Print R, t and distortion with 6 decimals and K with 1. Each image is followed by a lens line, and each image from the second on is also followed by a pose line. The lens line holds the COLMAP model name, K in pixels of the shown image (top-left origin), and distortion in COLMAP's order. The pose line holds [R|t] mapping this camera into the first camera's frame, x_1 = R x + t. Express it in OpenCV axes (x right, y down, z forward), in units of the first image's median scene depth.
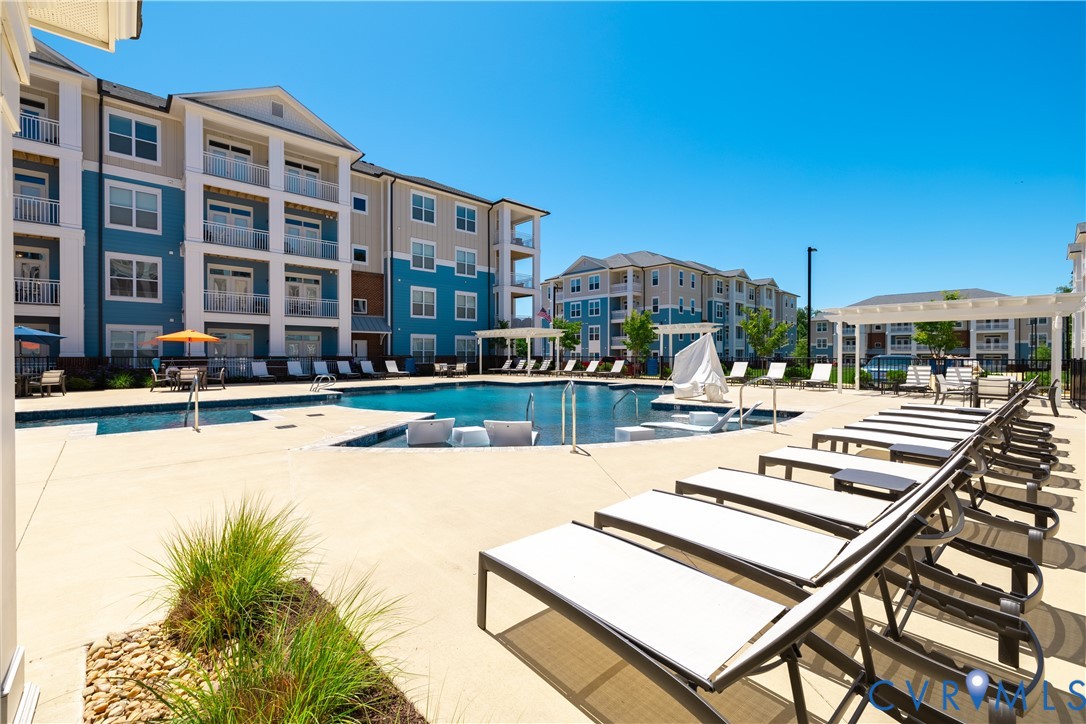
lens RADIAL K [[454.3, 0, 544.7], [0, 454.3, 358.9], [0, 0, 1]] dist [0.002432, 0.000336]
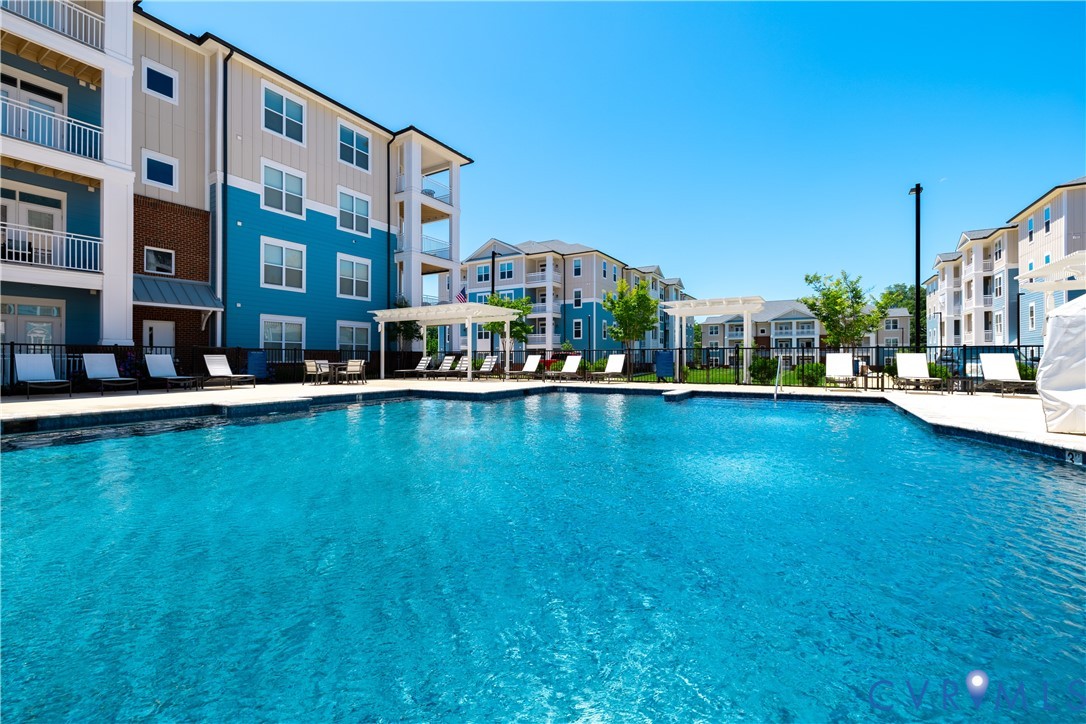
lens RADIAL K [[454.3, 0, 544.7], [0, 454.3, 358.9], [0, 0, 1]] dist [0.002432, 0.000336]
pose [[0.965489, 0.001196, 0.260443, -0.079197], [0.001302, 0.999955, -0.009420, 0.011352], [-0.260442, 0.009434, 0.965443, 0.289910]]
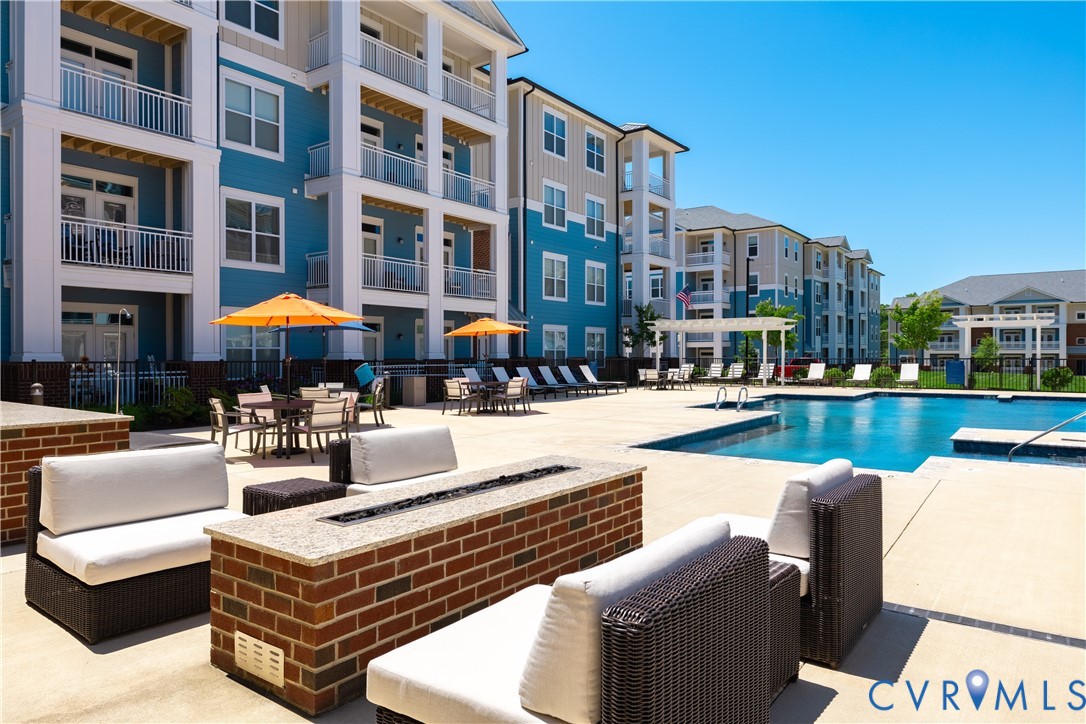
lens RADIAL K [[685.6, 0, 543.0], [0, 685.6, 362.0], [0, 0, 1]] dist [-0.001758, 0.002361]
pose [[0.985474, -0.002904, 0.169800, -0.436480], [0.002755, 0.999996, 0.001113, -0.001702], [-0.169802, -0.000629, 0.985478, 0.021250]]
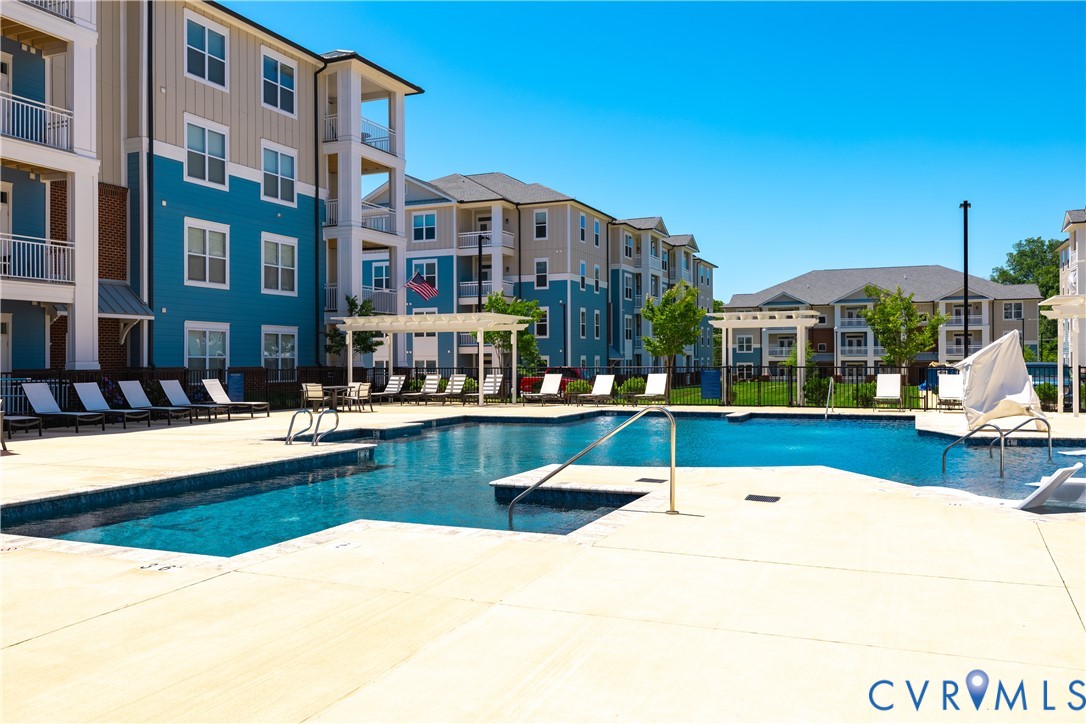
lens RADIAL K [[875.2, 0, 543.0], [0, 875.2, 362.0], [0, 0, 1]] dist [-0.000260, -0.000476]
pose [[0.920941, -0.003610, 0.389686, -0.288511], [0.008029, 0.999921, -0.009713, -0.001534], [-0.389620, 0.012074, 0.920896, 0.037564]]
